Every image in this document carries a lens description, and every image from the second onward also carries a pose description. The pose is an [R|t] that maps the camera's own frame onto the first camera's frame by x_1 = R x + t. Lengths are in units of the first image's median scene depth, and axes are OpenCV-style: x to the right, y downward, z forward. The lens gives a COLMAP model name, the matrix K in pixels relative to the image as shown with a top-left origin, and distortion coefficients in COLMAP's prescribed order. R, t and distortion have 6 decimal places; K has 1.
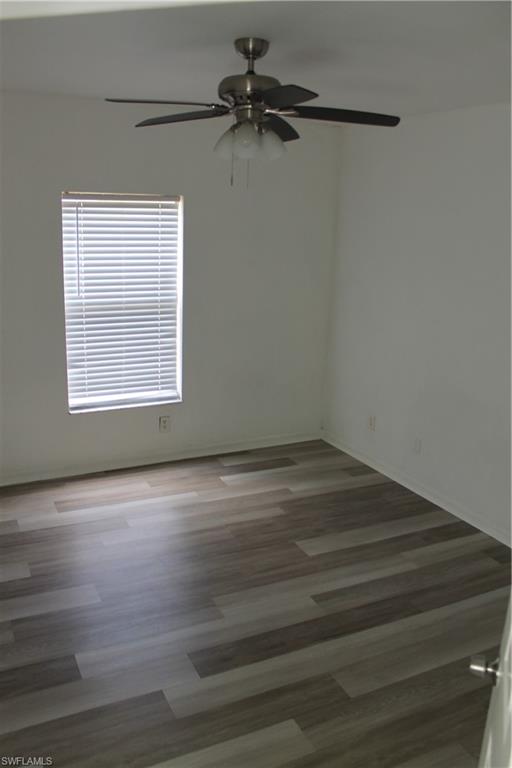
lens RADIAL K [[646.9, 0, 256.0], [0, 646.9, 384.0], [0, 0, 1]] dist [-0.086727, 0.002582]
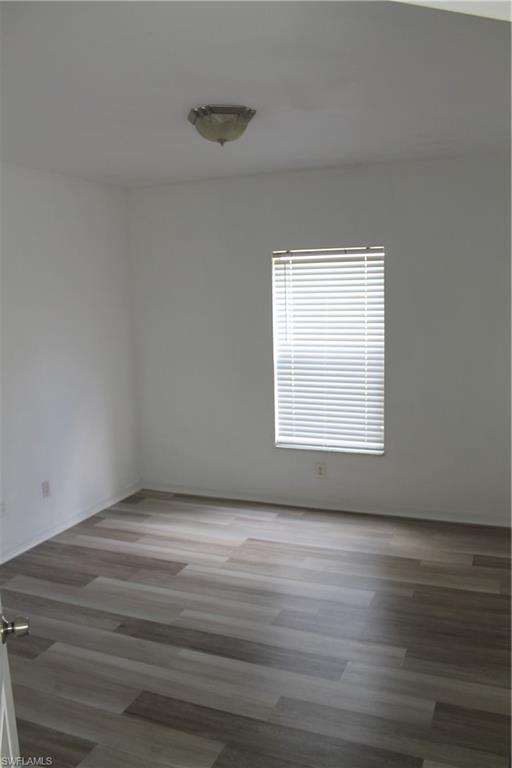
lens RADIAL K [[646.9, 0, 256.0], [0, 646.9, 384.0], [0, 0, 1]] dist [-0.086727, 0.002582]
pose [[0.667442, 0.081721, -0.740164, 0.507158], [-0.135682, 0.990667, -0.012972, -0.044759], [0.732197, 0.109085, 0.672301, 0.211334]]
